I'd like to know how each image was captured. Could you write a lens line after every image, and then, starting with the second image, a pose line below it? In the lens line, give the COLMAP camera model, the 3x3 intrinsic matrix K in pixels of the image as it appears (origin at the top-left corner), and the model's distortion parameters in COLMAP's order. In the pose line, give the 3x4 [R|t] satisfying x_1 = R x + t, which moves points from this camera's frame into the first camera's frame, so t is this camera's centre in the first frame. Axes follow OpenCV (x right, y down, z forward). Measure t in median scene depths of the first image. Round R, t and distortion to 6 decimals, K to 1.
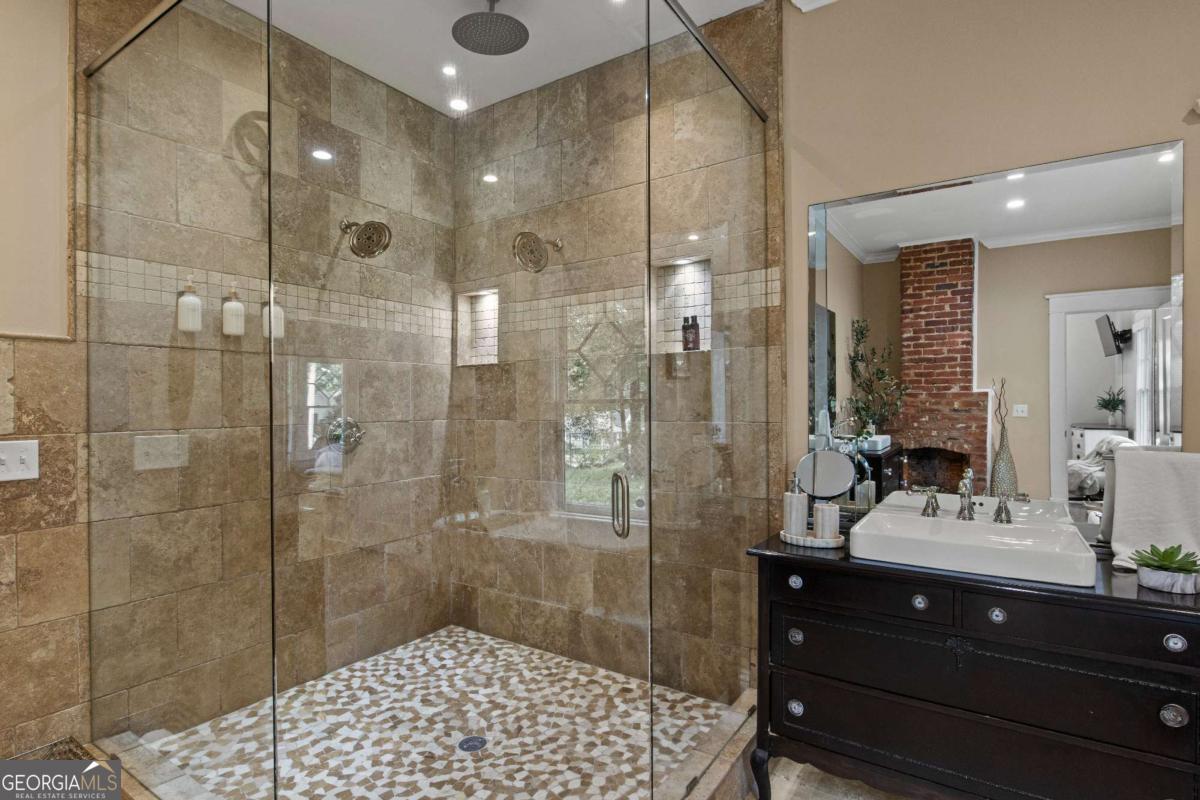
lens RADIAL K [[602.4, 0, 601.7], [0, 602.4, 405.0], [0, 0, 1]] dist [-0.011906, -0.000490]
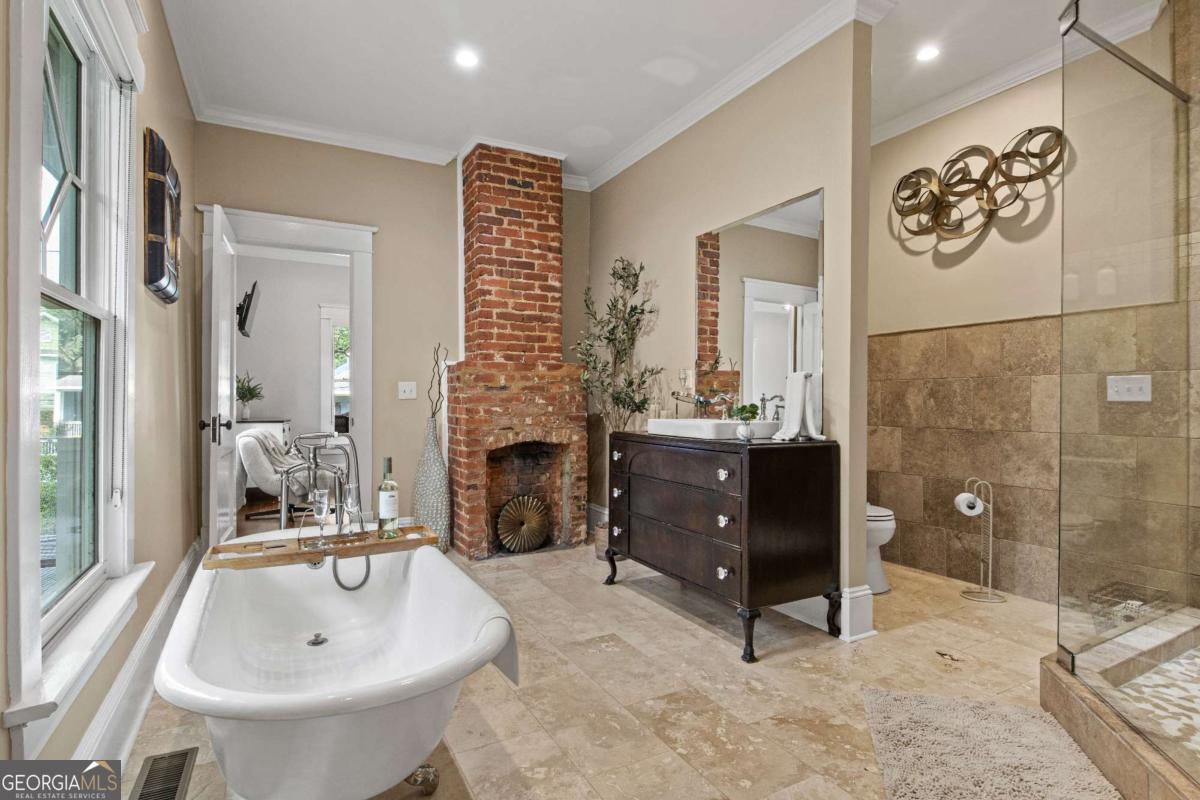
lens RADIAL K [[596.7, 0, 600.0], [0, 596.7, 400.0], [0, 0, 1]] dist [-0.001416, -0.000294]
pose [[-0.463217, 0.006092, -0.886224, 0.619207], [-0.000747, 0.999973, 0.007264, 0.070611], [0.886245, 0.004027, -0.463200, 0.309477]]
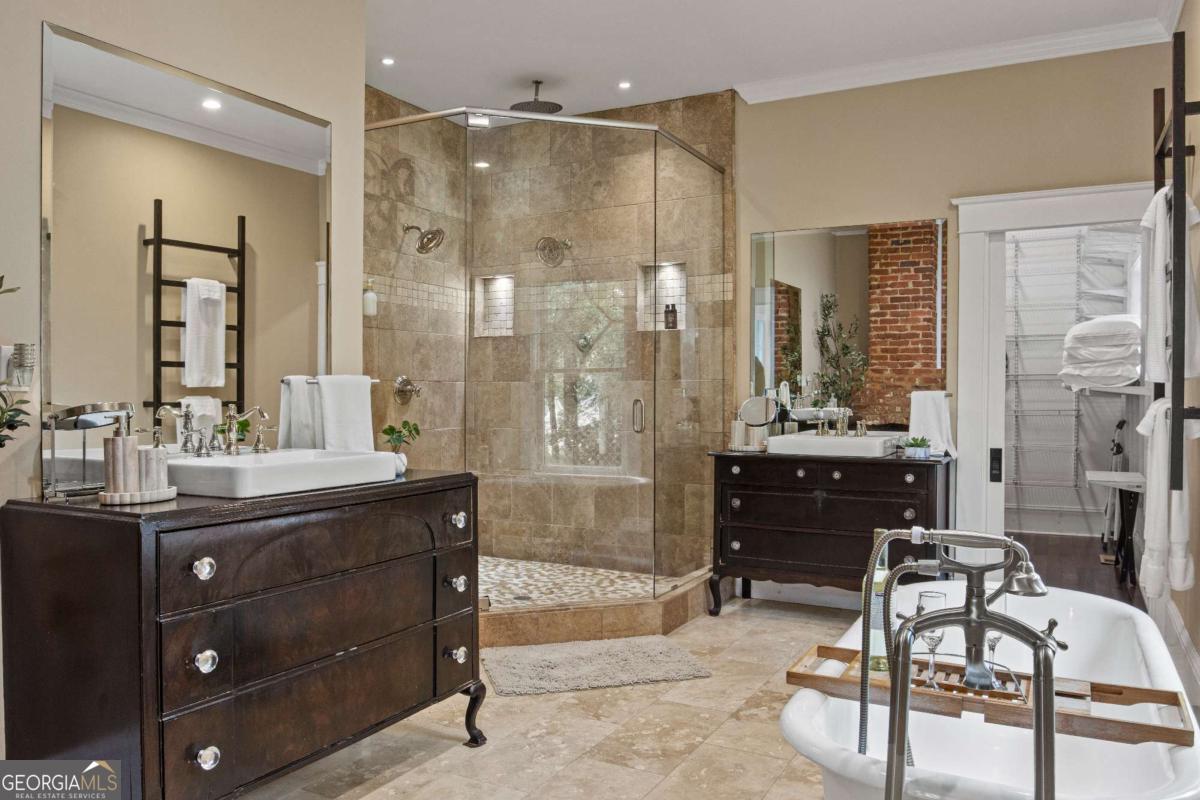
lens RADIAL K [[887.1, 0, 600.0], [0, 887.1, 400.0], [0, 0, 1]] dist [-0.061751, -0.000114]
pose [[0.995129, 0.006473, 0.098370, -0.185919], [-0.007231, 0.999947, 0.007349, 0.051517], [-0.098317, -0.008025, 0.995123, -0.881984]]
